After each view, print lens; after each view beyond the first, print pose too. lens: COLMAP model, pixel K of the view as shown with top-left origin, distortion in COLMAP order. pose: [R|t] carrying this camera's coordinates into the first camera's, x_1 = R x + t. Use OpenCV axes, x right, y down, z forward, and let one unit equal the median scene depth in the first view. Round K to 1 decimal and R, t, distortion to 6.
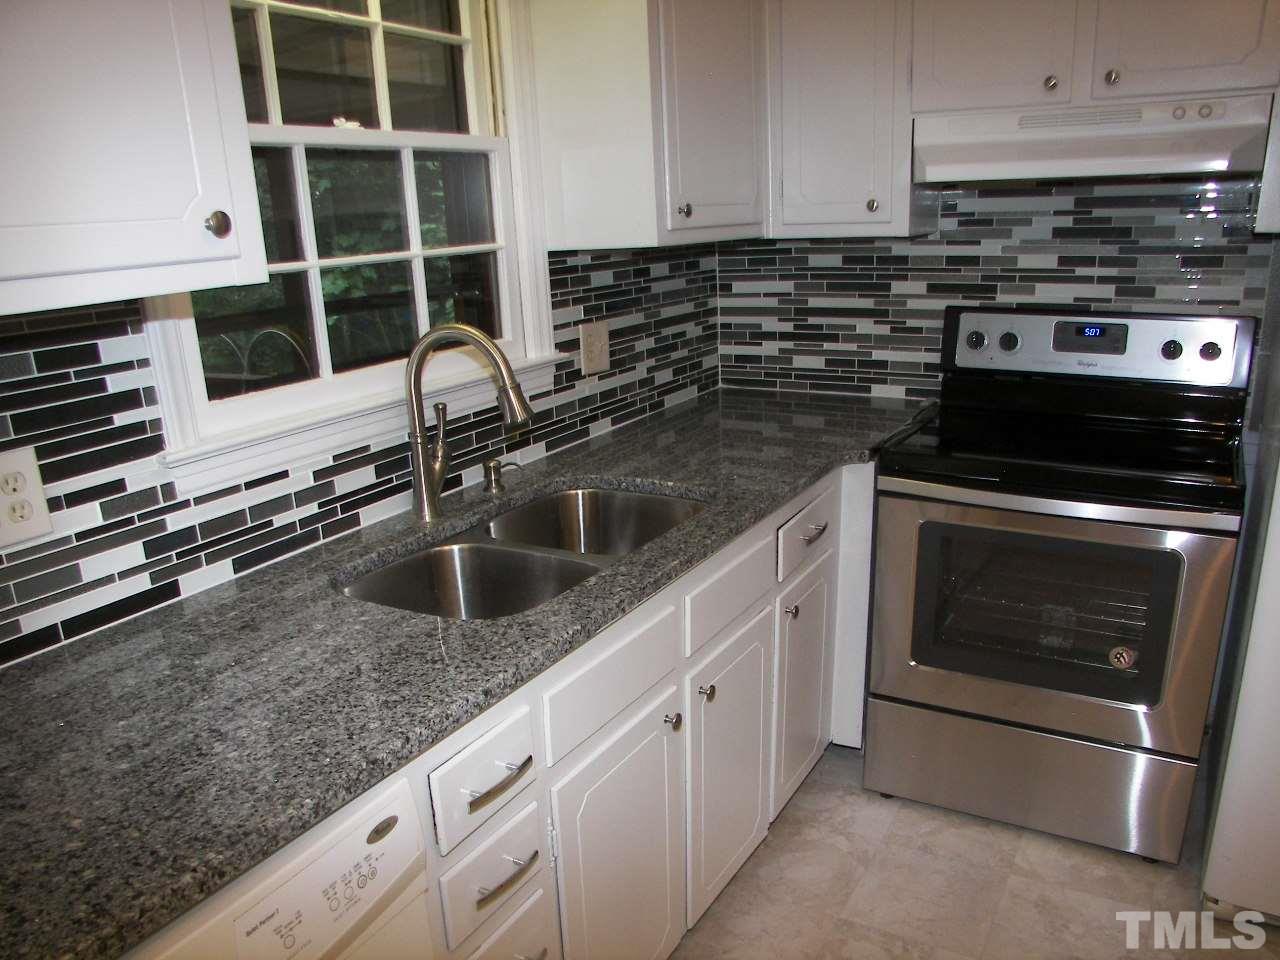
lens RADIAL K [[989.1, 0, 640.0], [0, 989.1, 480.0], [0, 0, 1]] dist [-0.079250, 0.007461]
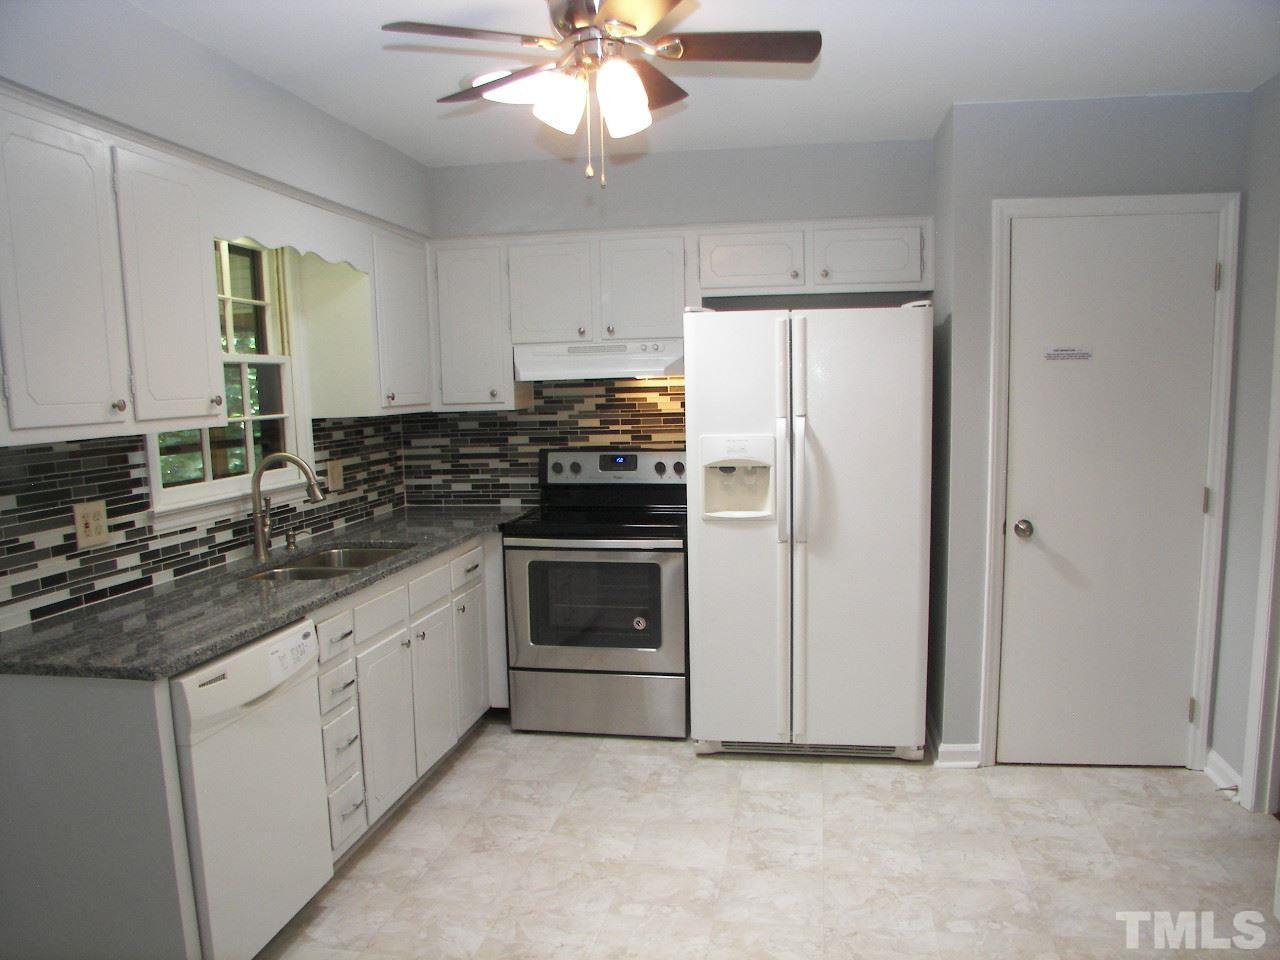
lens RADIAL K [[1061.3, 0, 640.0], [0, 1061.3, 480.0], [0, 0, 1]] dist [0.005766, 0.181866]
pose [[0.940662, -0.025212, 0.338407, -0.169004], [0.087874, 0.981318, -0.171152, 0.227861], [-0.327770, 0.190734, 0.925304, -0.842240]]
